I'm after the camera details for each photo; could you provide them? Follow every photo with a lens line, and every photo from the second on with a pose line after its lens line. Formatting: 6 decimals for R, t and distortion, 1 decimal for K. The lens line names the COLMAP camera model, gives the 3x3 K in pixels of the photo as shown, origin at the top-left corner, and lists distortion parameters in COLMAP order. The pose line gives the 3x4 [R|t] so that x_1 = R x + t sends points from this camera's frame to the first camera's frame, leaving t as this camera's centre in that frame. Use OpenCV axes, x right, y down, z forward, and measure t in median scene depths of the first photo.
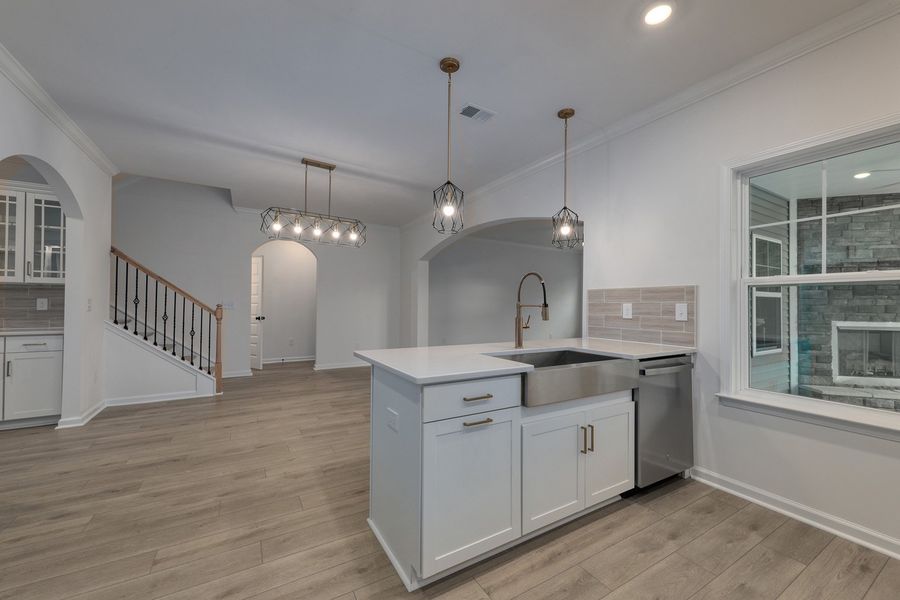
lens RADIAL K [[350.9, 0, 450.4], [0, 350.9, 302.3], [0, 0, 1]] dist [-0.006651, 0.000163]
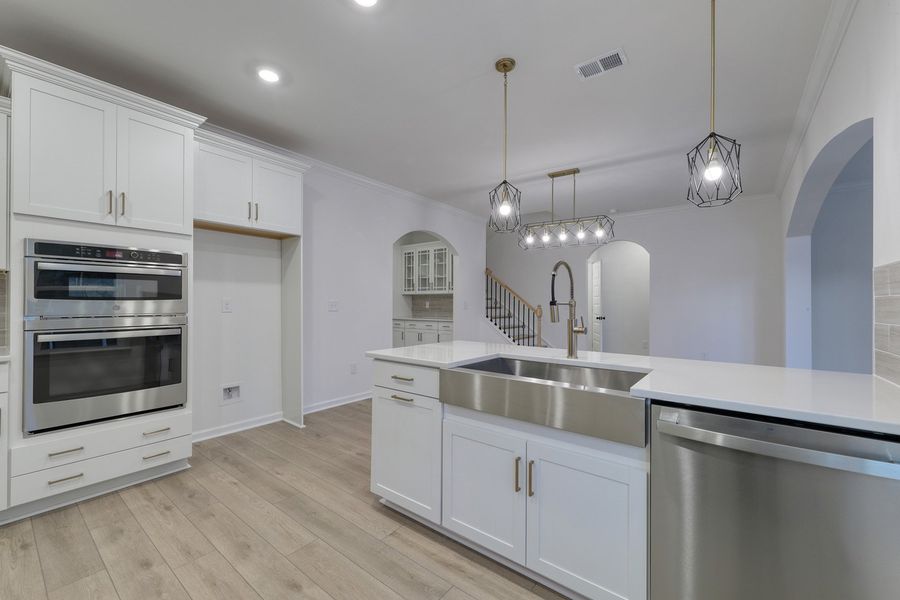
lens RADIAL K [[366.5, 0, 455.5], [0, 366.5, 302.7], [0, 0, 1]] dist [-0.000300, -0.000210]
pose [[0.369476, -0.009162, -0.929195, 0.629696], [0.009179, 0.999939, -0.006209, 0.006599], [0.929195, -0.006235, 0.369537, 0.325433]]
